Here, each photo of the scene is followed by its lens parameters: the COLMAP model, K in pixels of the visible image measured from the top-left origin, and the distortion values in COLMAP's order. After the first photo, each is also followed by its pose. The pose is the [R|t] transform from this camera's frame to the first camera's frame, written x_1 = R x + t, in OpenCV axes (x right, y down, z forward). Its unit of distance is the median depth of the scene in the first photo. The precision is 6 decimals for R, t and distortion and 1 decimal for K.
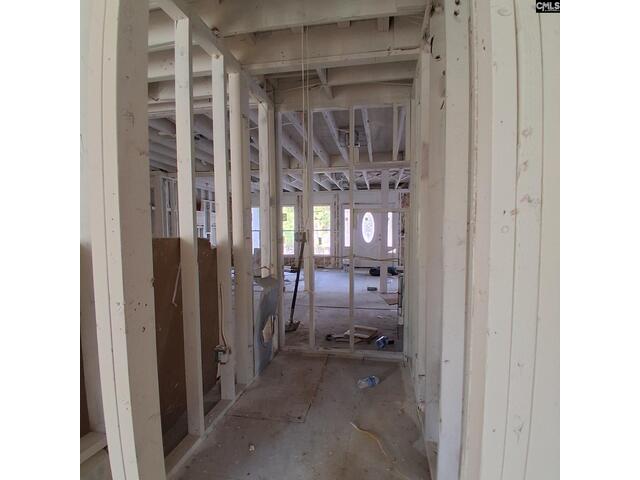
lens RADIAL K [[320.8, 0, 318.8], [0, 320.8, 241.9], [0, 0, 1]] dist [-0.013586, -0.021017]
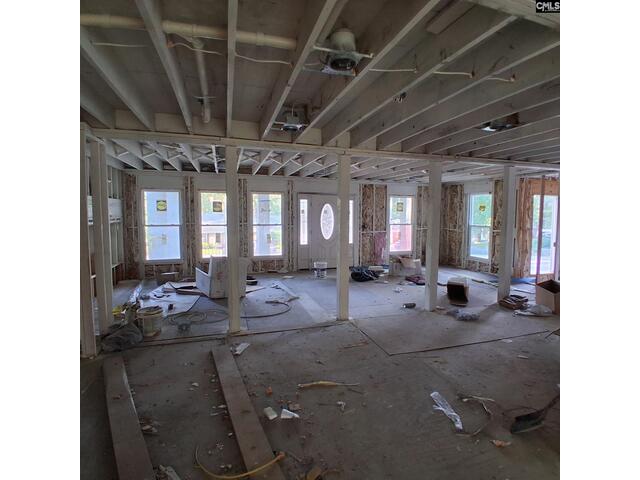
lens RADIAL K [[320.8, 0, 331.0], [0, 320.8, 237.7], [0, 0, 1]] dist [-0.013586, -0.021017]
pose [[0.890895, -0.022958, 0.453628, -0.222357], [0.011540, 0.999543, 0.027922, -0.026722], [-0.454062, -0.019641, 0.890754, 0.237751]]
